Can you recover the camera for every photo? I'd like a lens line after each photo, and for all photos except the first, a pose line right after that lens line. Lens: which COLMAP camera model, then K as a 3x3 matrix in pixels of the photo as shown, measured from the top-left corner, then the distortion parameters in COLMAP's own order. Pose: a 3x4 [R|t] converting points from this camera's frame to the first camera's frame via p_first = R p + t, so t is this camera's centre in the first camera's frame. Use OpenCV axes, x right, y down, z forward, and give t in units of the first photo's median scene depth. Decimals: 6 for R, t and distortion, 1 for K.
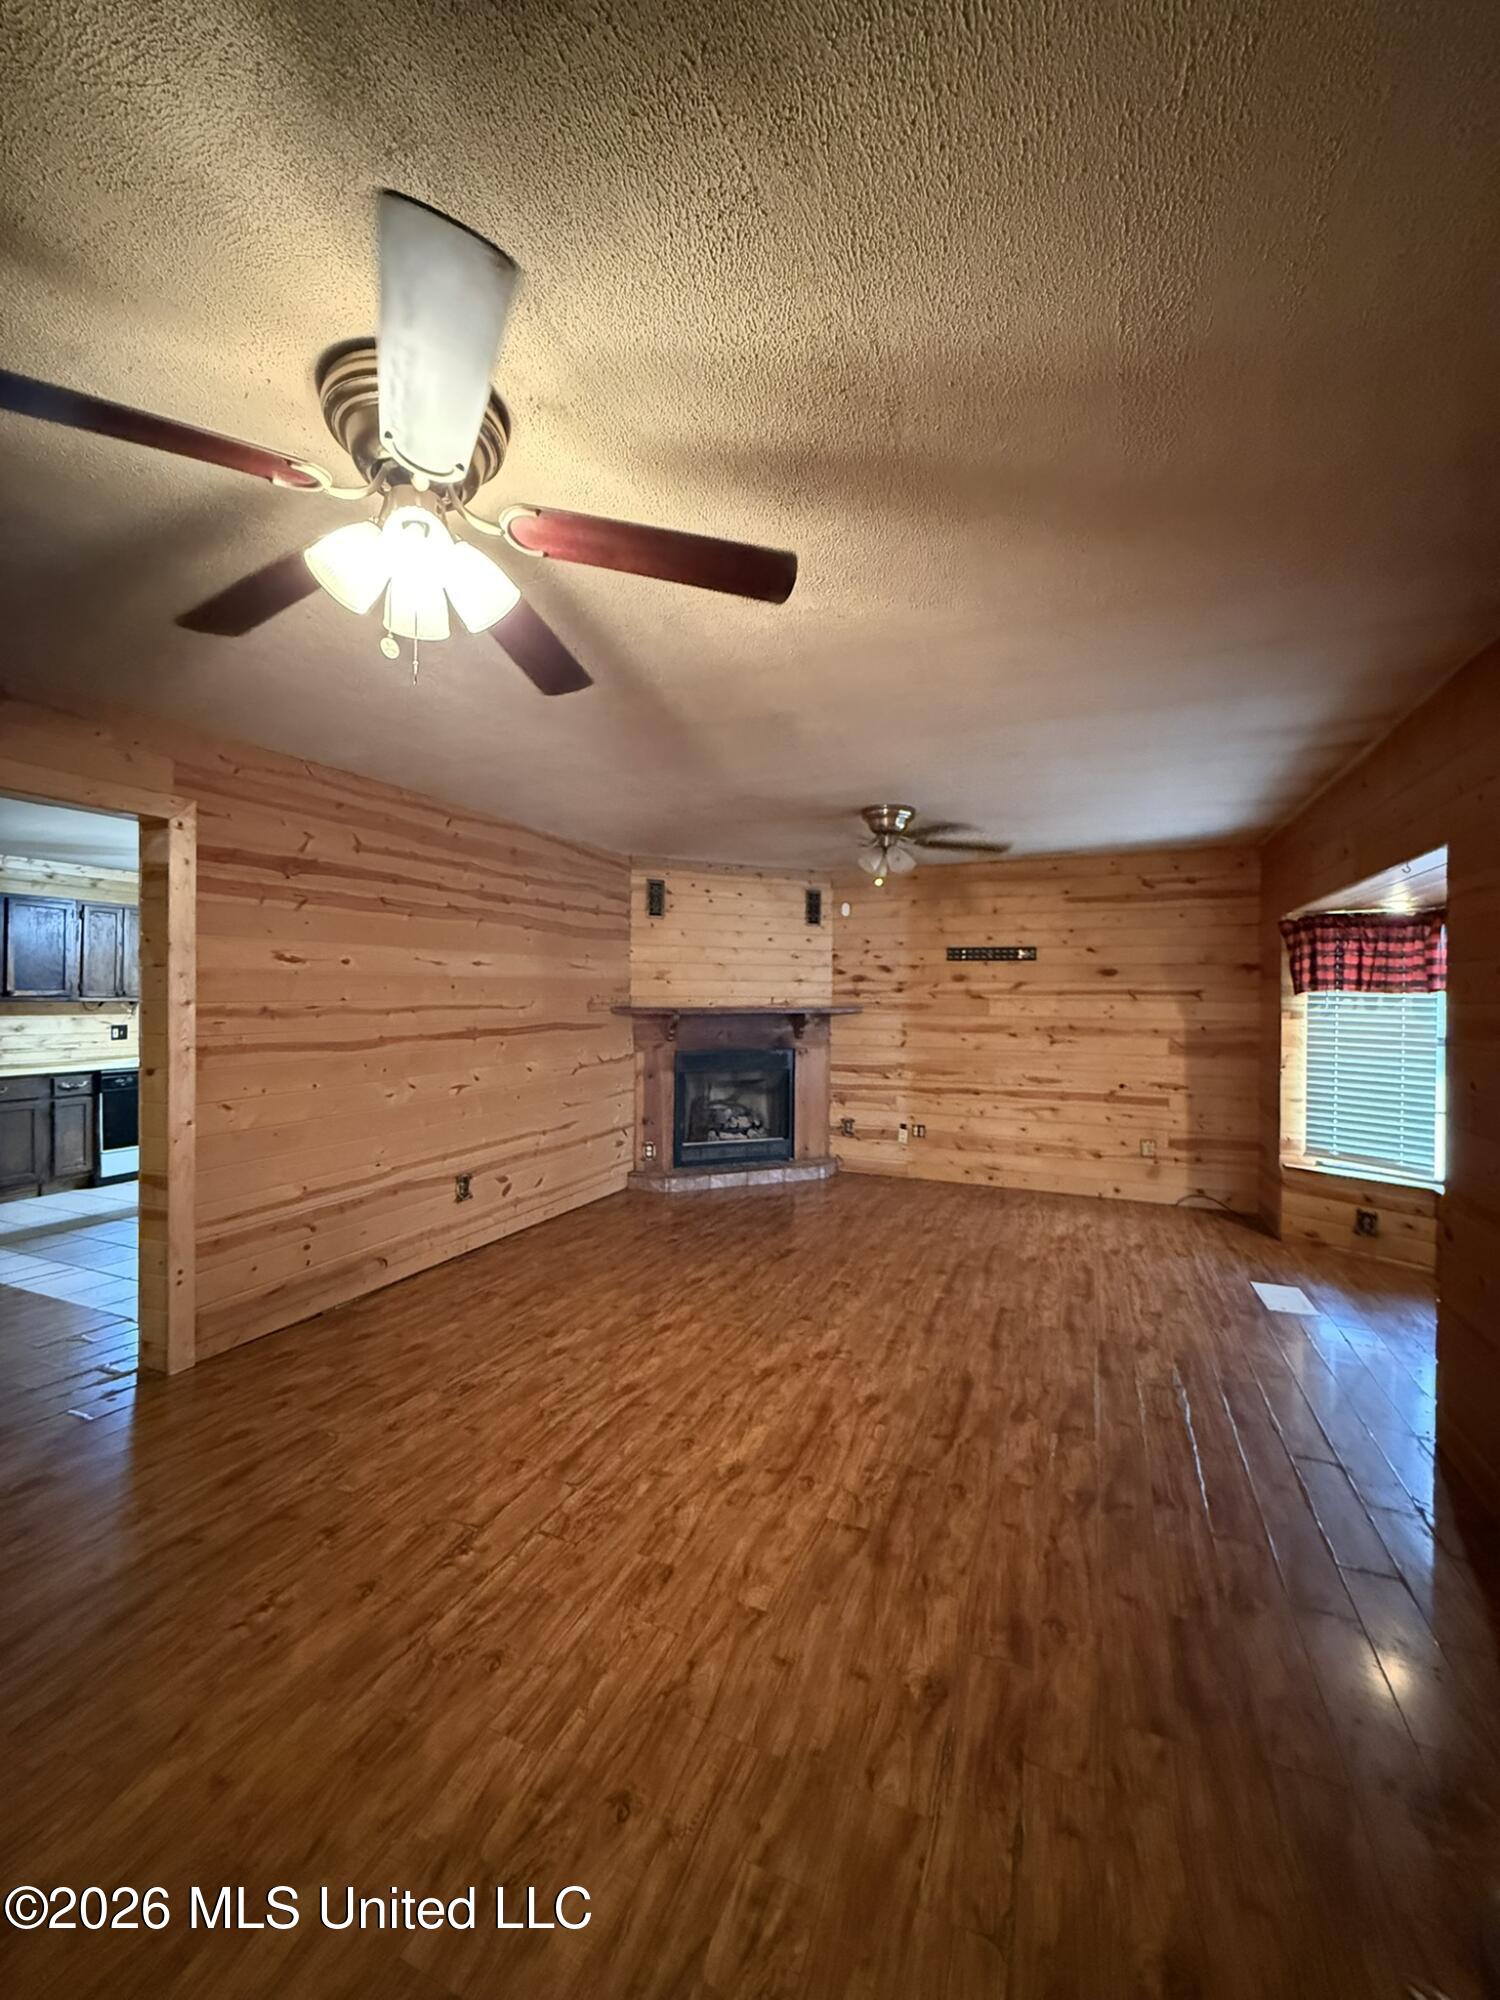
lens RADIAL K [[796.2, 0, 739.9], [0, 796.2, 999.3], [0, 0, 1]] dist [-0.001060, 0.000074]
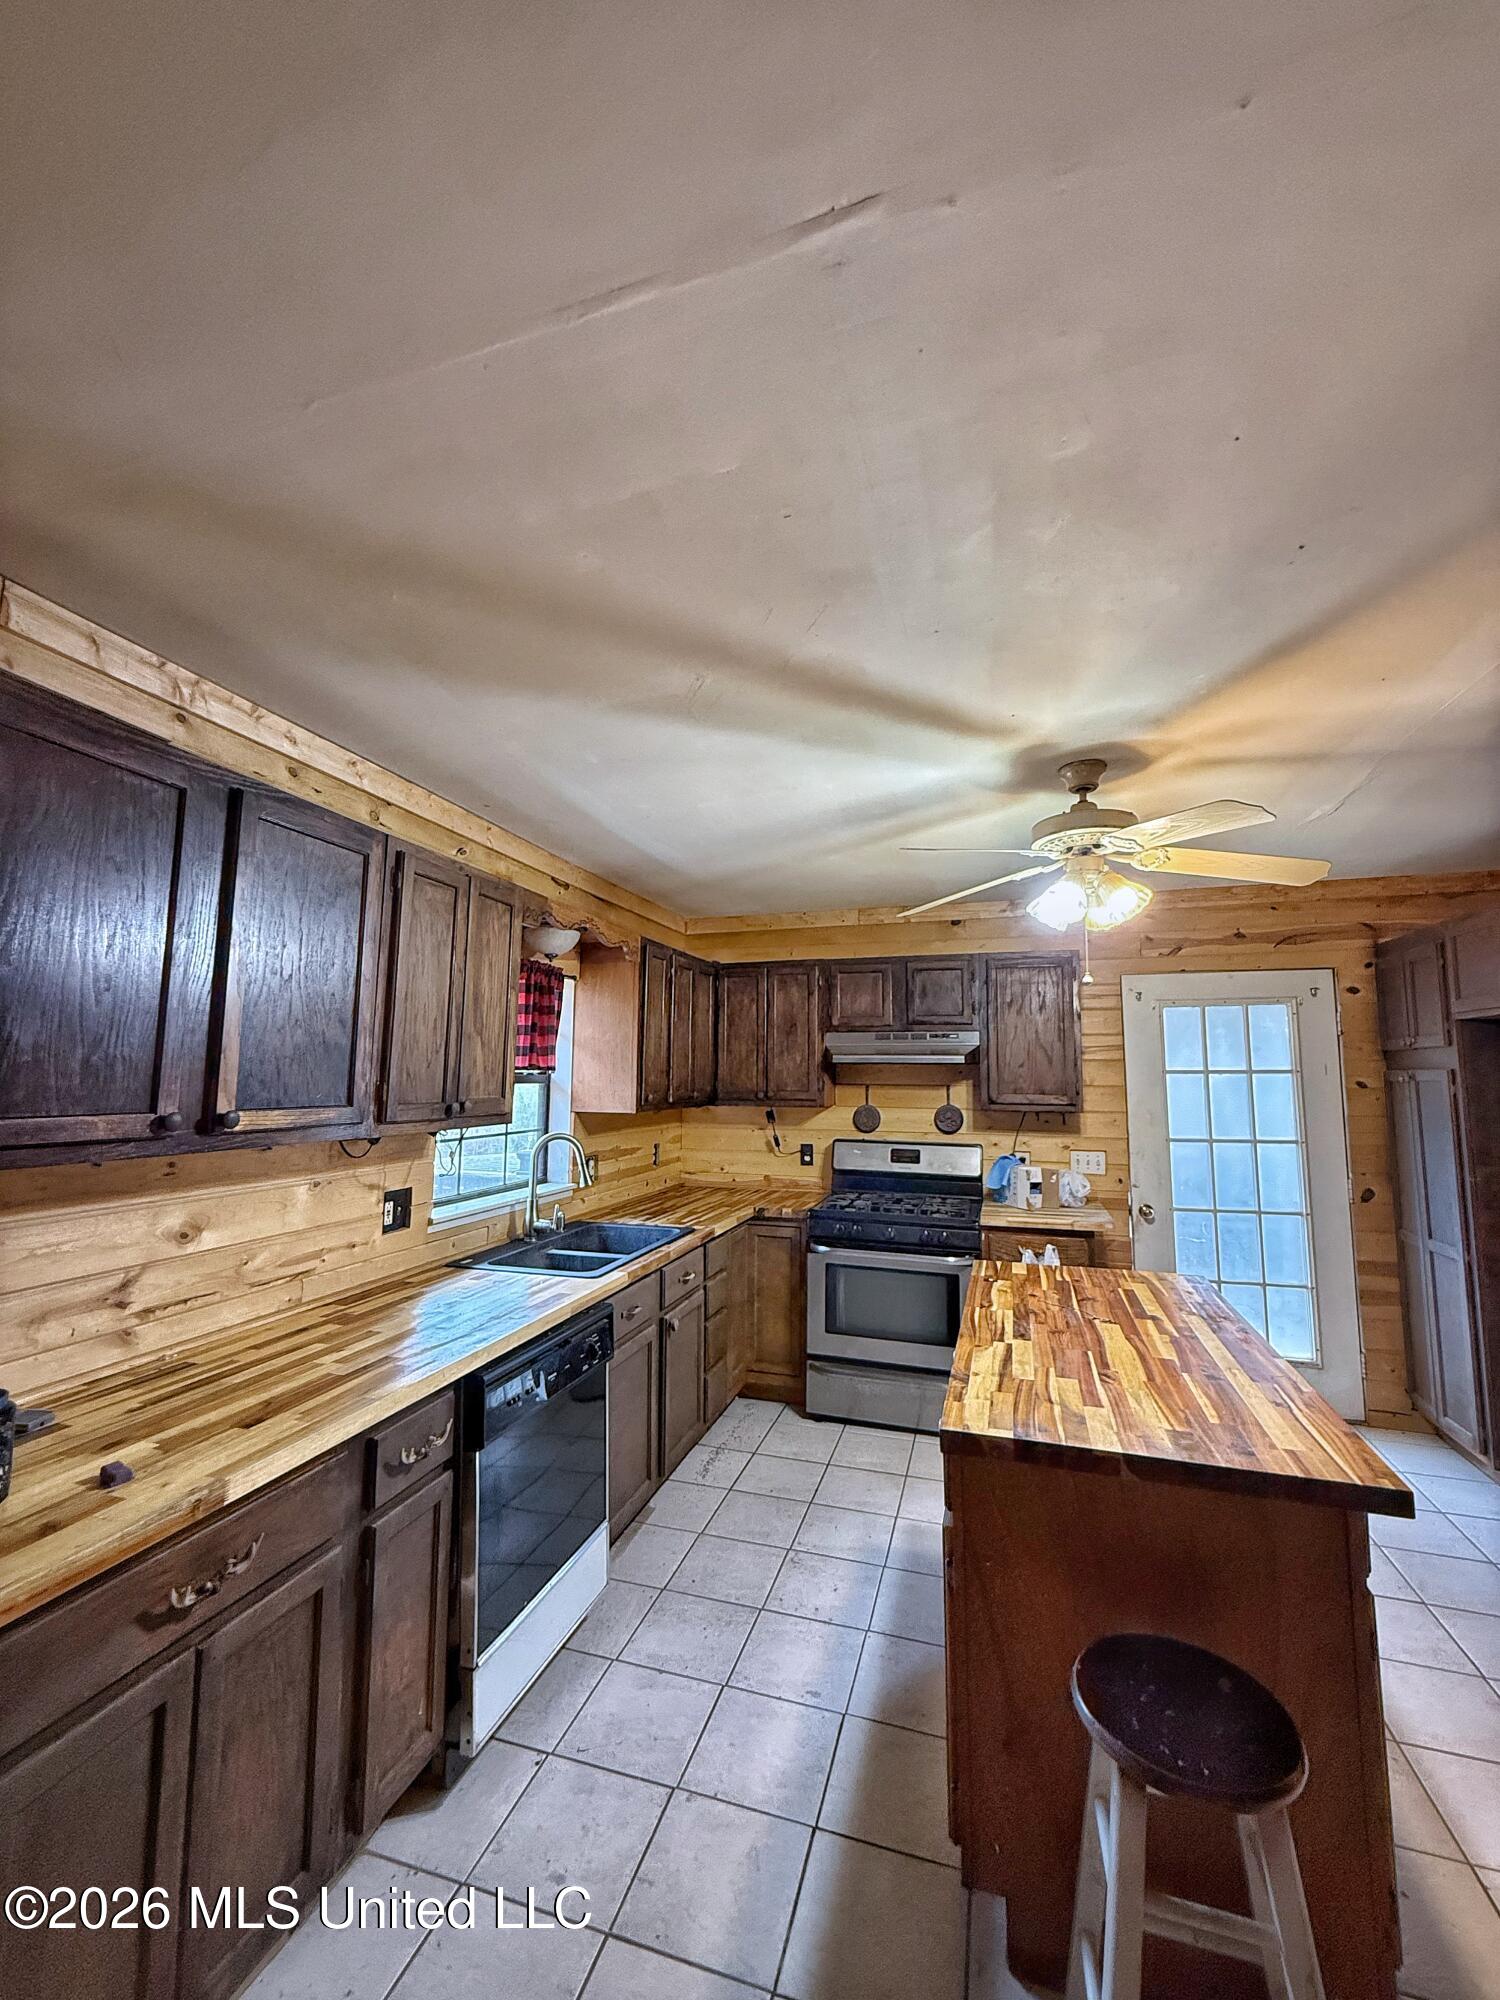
lens RADIAL K [[796.2, 0, 750.7], [0, 796.2, 995.5], [0, 0, 1]] dist [-0.001060, 0.000074]
pose [[0.993959, 0.011065, 0.109190, -0.096291], [0.000575, 0.994366, -0.105998, -0.002835], [-0.109748, 0.105421, 0.988353, 0.088128]]
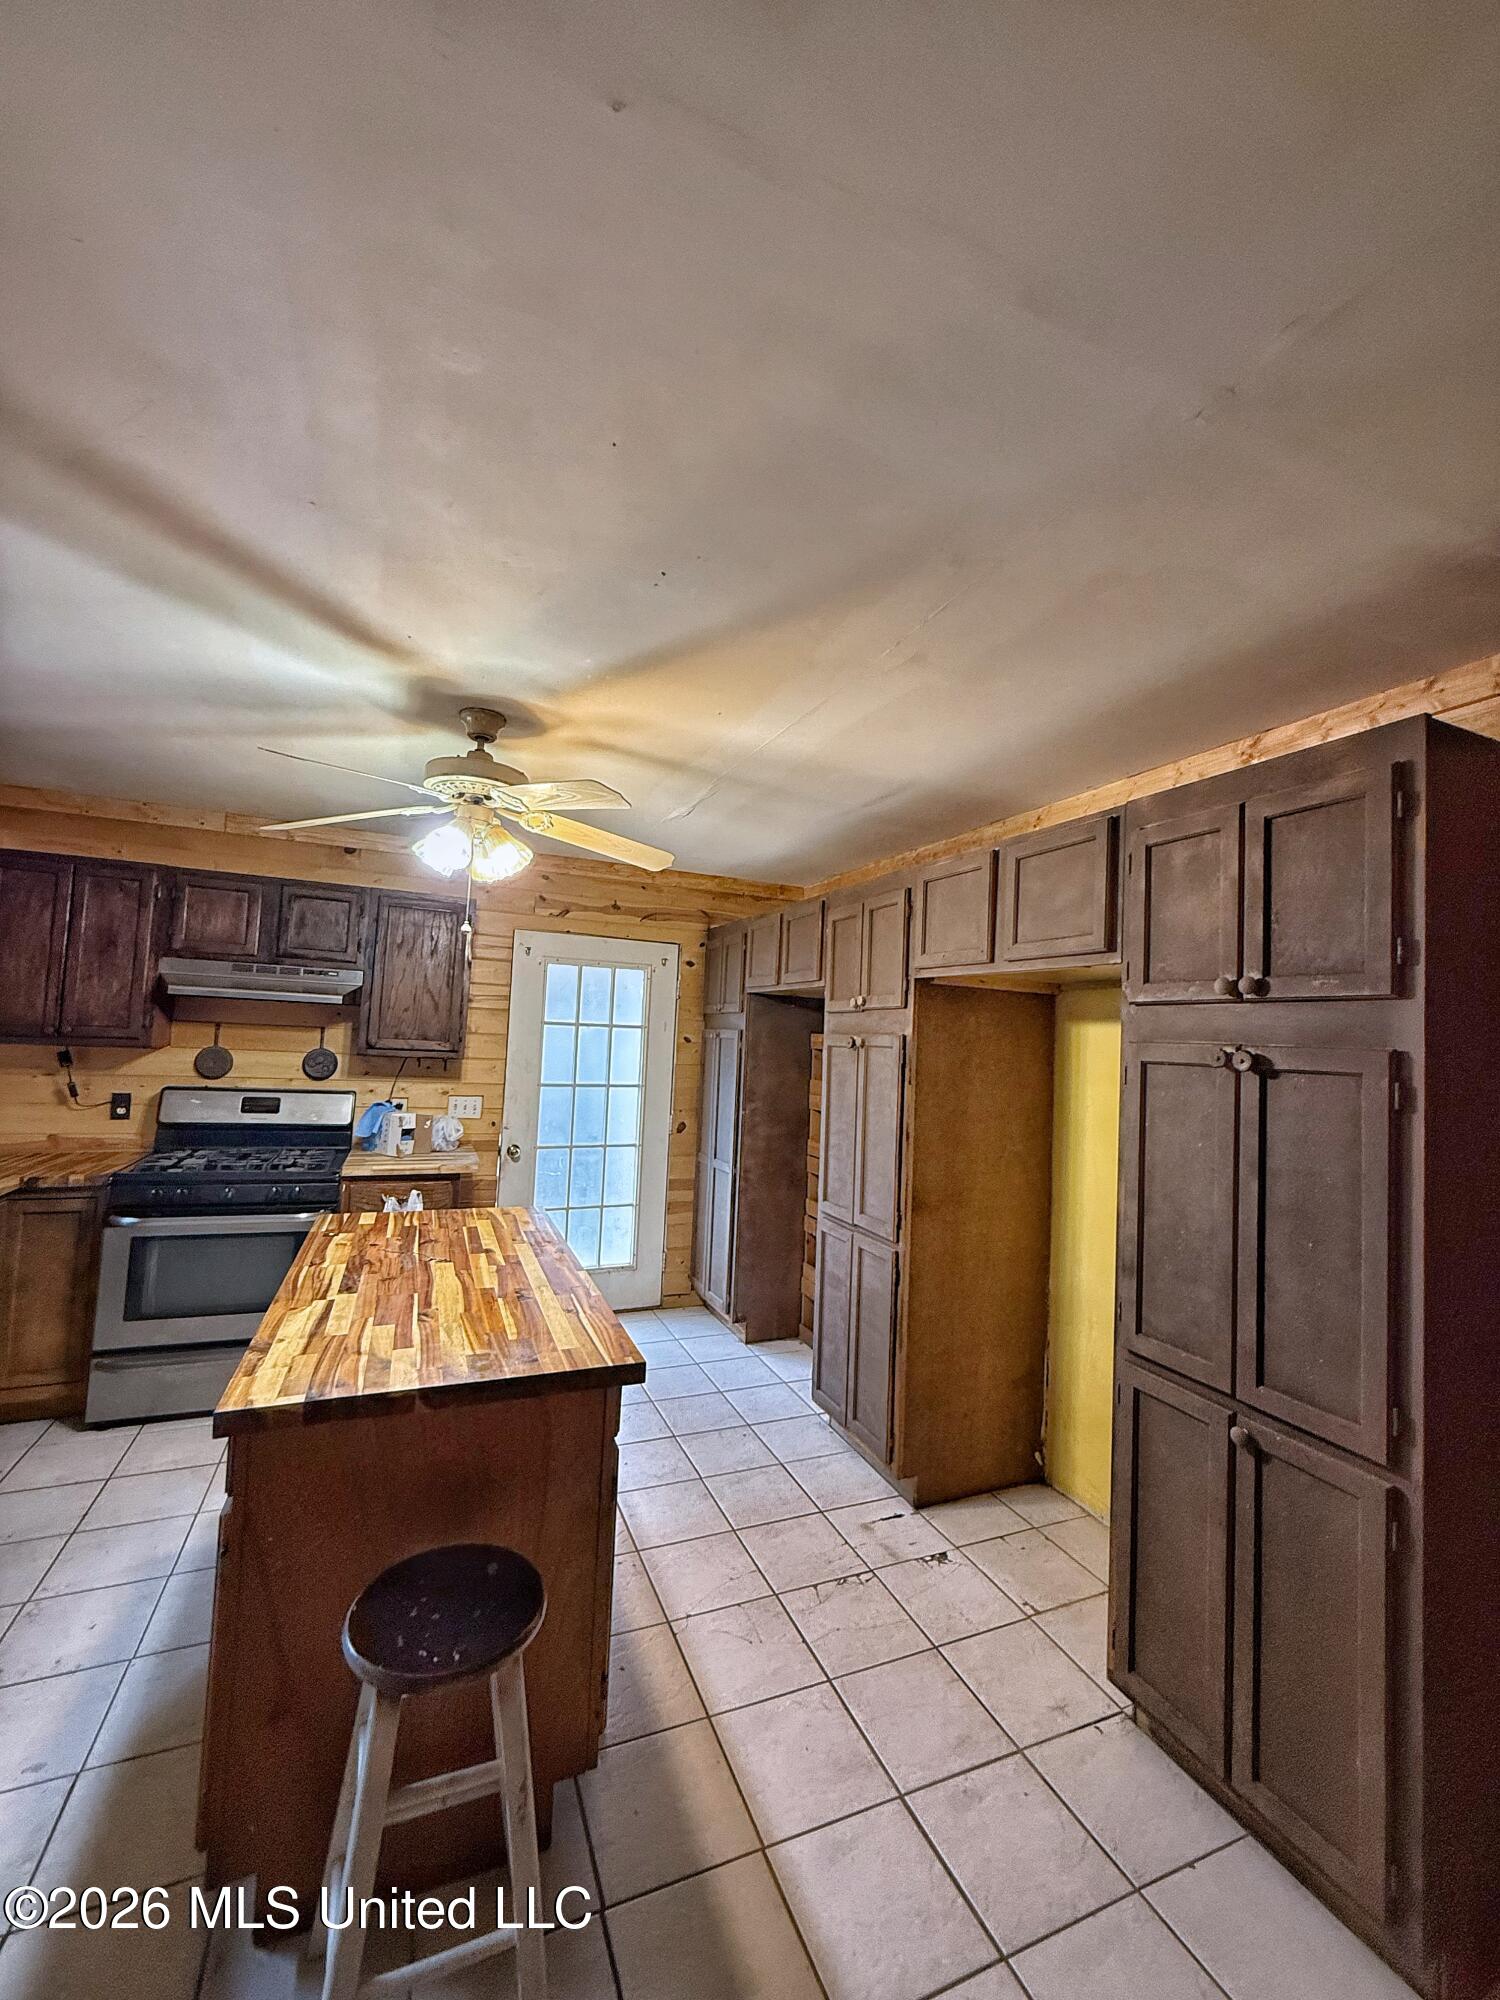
lens RADIAL K [[796.2, 0, 747.9], [0, 796.2, 996.7], [0, 0, 1]] dist [-0.001060, 0.000074]
pose [[0.683920, 0.064852, 0.726669, -0.093864], [-0.039937, 0.997876, -0.051469, -0.002916], [-0.728463, 0.006180, 0.685057, 0.087611]]
